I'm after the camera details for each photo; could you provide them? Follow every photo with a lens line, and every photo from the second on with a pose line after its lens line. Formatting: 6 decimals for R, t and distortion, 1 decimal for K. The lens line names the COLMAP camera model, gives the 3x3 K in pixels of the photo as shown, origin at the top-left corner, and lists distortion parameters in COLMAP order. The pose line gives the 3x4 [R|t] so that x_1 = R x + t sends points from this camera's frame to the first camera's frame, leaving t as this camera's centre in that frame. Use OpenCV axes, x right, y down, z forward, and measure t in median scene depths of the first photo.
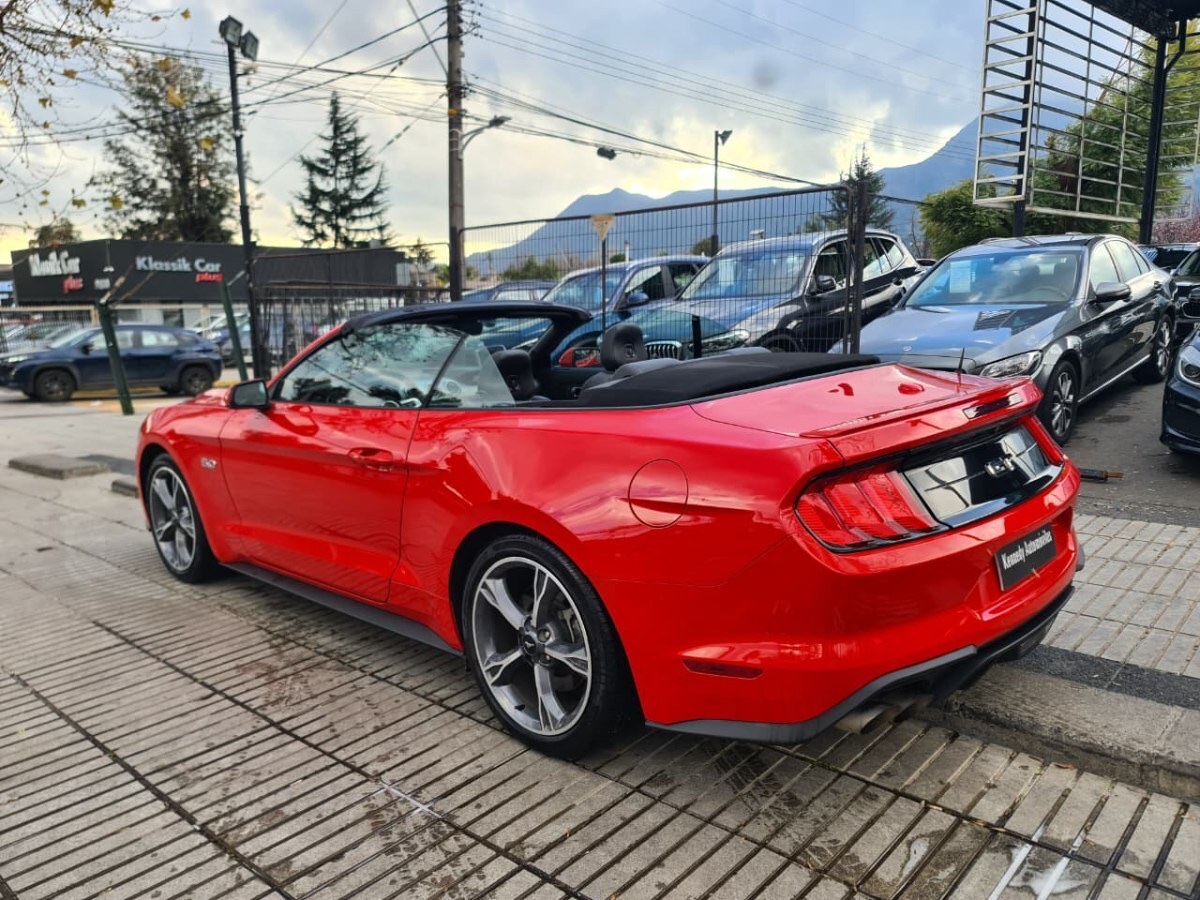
lens RADIAL K [[871.7, 0, 616.3], [0, 871.7, 488.8], [0, 0, 1]] dist [0.096246, -0.083564]
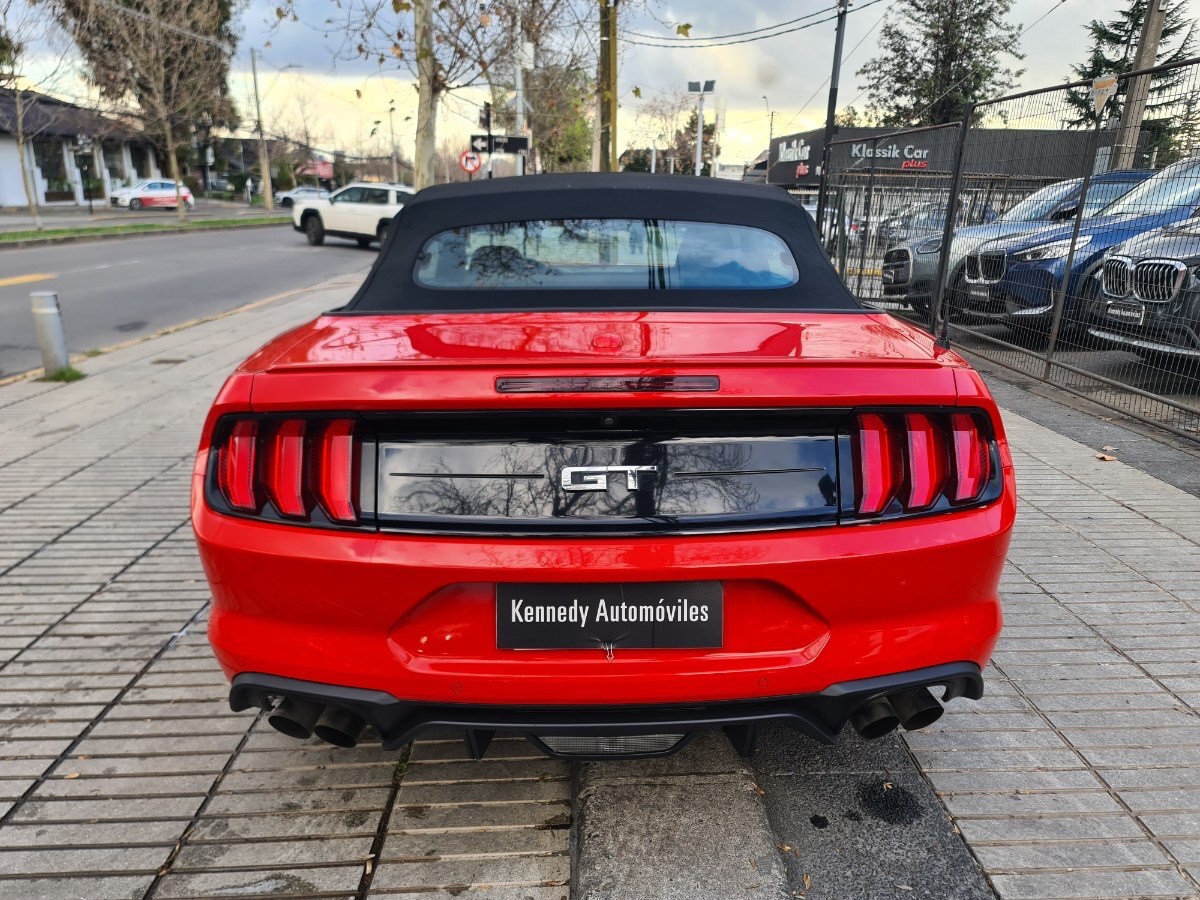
lens RADIAL K [[871.7, 0, 616.3], [0, 871.7, 488.8], [0, 0, 1]] dist [0.096246, -0.083564]
pose [[0.695963, 0.264331, -0.667656, 0.401152], [-0.185135, 0.964400, 0.188830, -0.065342], [0.693801, -0.007812, 0.720124, 0.248673]]
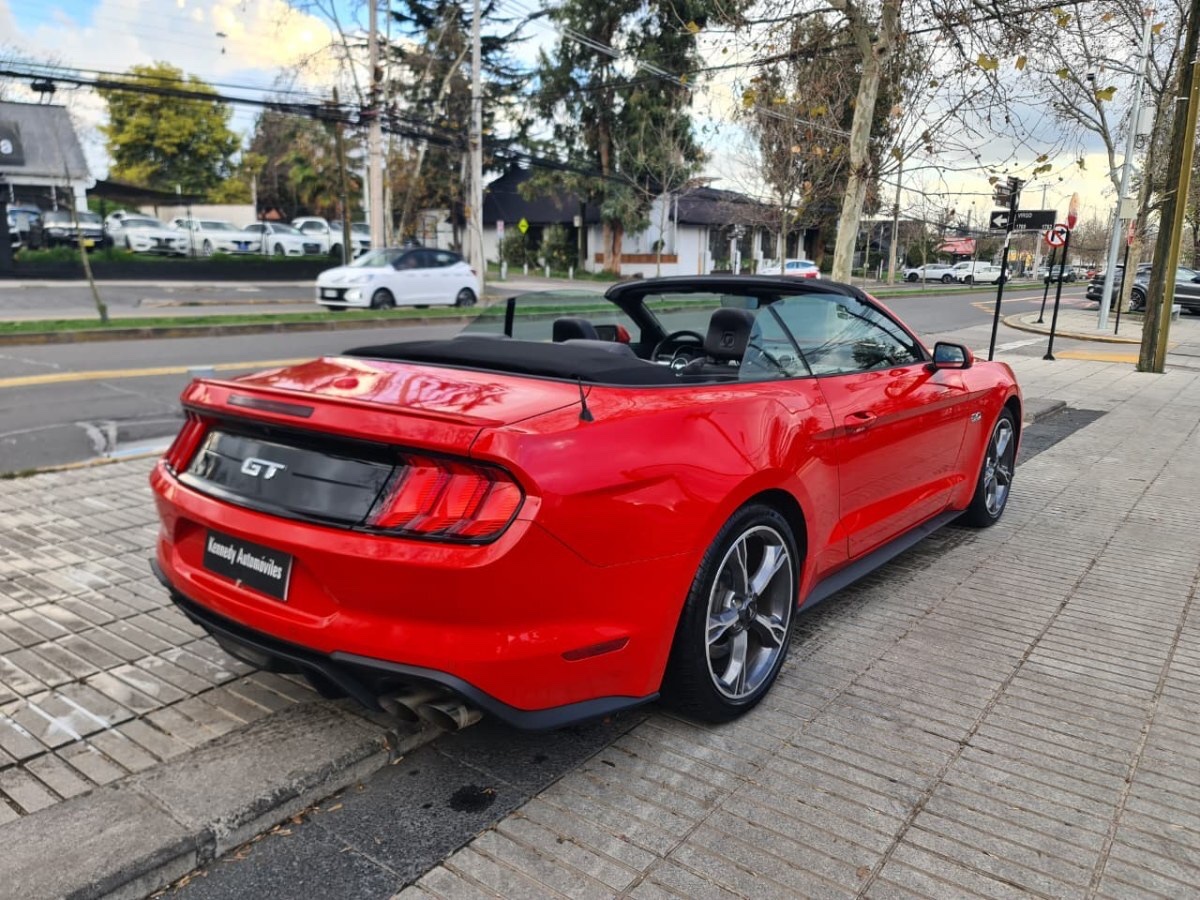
lens RADIAL K [[859.1, 0, 611.6], [0, 859.1, 466.8], [0, 0, 1]] dist [0.105551, -0.096340]
pose [[0.082750, 0.261891, -0.961543, 0.633428], [-0.227381, 0.944364, 0.237644, -0.156044], [0.970284, 0.198971, 0.137696, 0.566123]]
